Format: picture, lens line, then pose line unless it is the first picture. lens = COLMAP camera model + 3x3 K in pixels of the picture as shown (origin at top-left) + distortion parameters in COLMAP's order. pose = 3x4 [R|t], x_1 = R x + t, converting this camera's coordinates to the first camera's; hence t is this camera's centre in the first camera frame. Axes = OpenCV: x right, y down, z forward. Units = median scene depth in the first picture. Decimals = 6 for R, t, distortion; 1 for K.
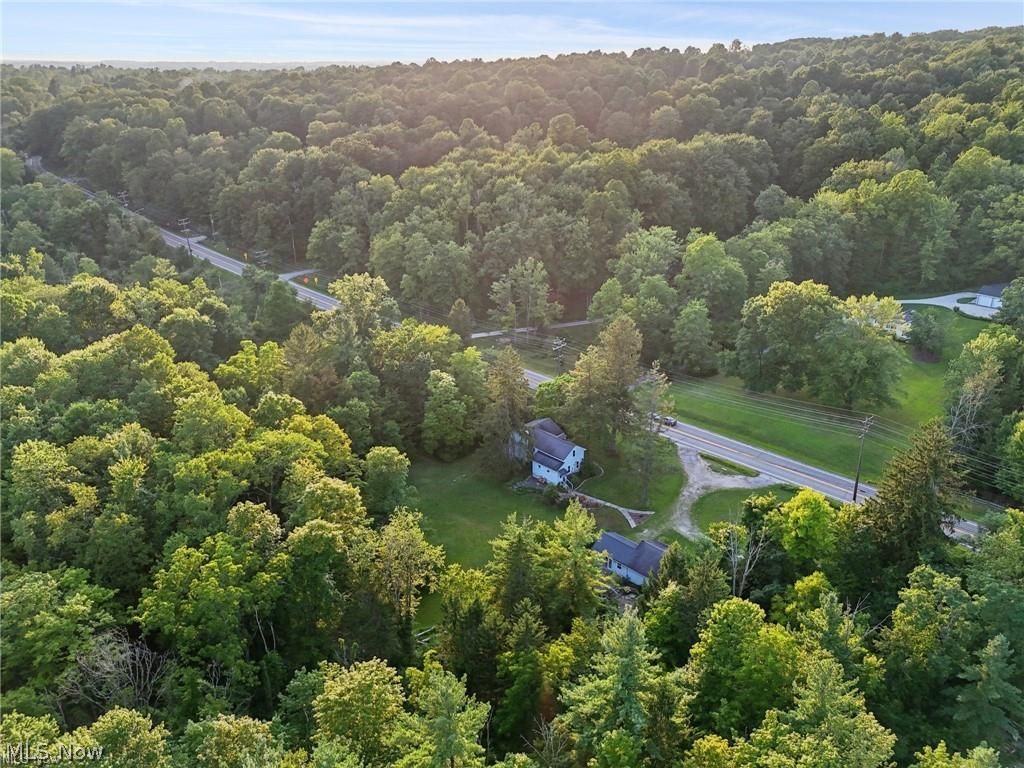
lens RADIAL K [[690.3, 0, 512.0], [0, 690.3, 384.0], [0, 0, 1]] dist [0.007438, -0.035208]
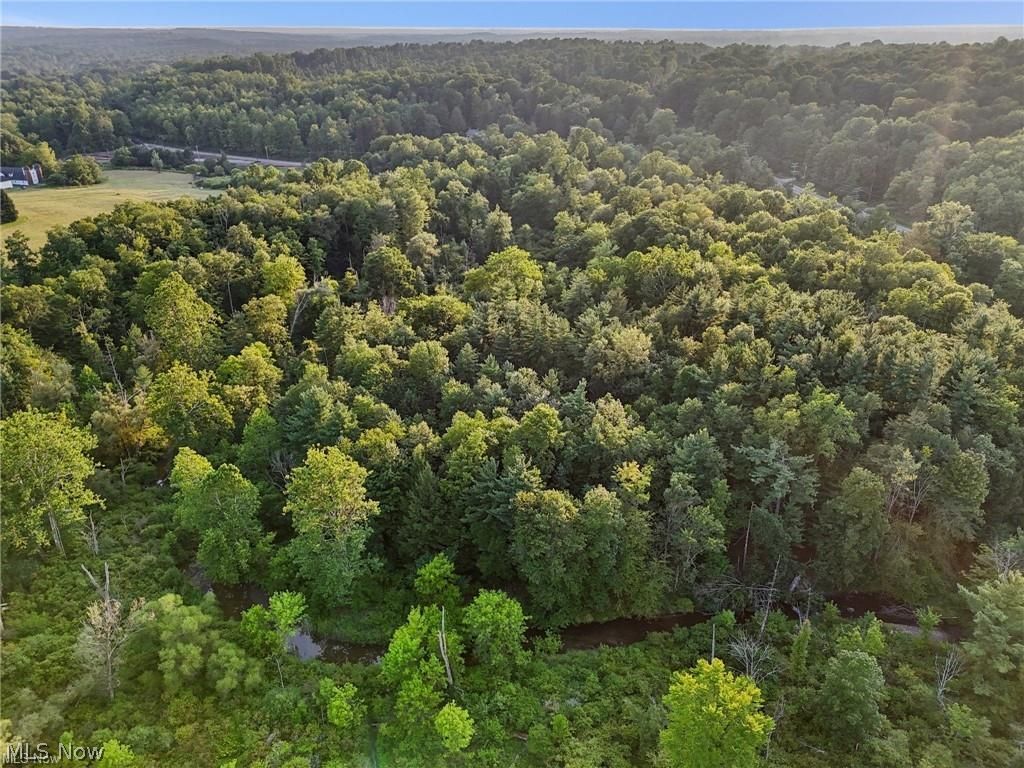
lens RADIAL K [[690.3, 0, 512.0], [0, 690.3, 384.0], [0, 0, 1]] dist [0.007438, -0.035208]
pose [[0.808377, 0.240503, -0.537294, -0.061949], [-0.217826, 0.970156, 0.106534, 0.183001], [0.546881, 0.030917, 0.836639, -0.518461]]
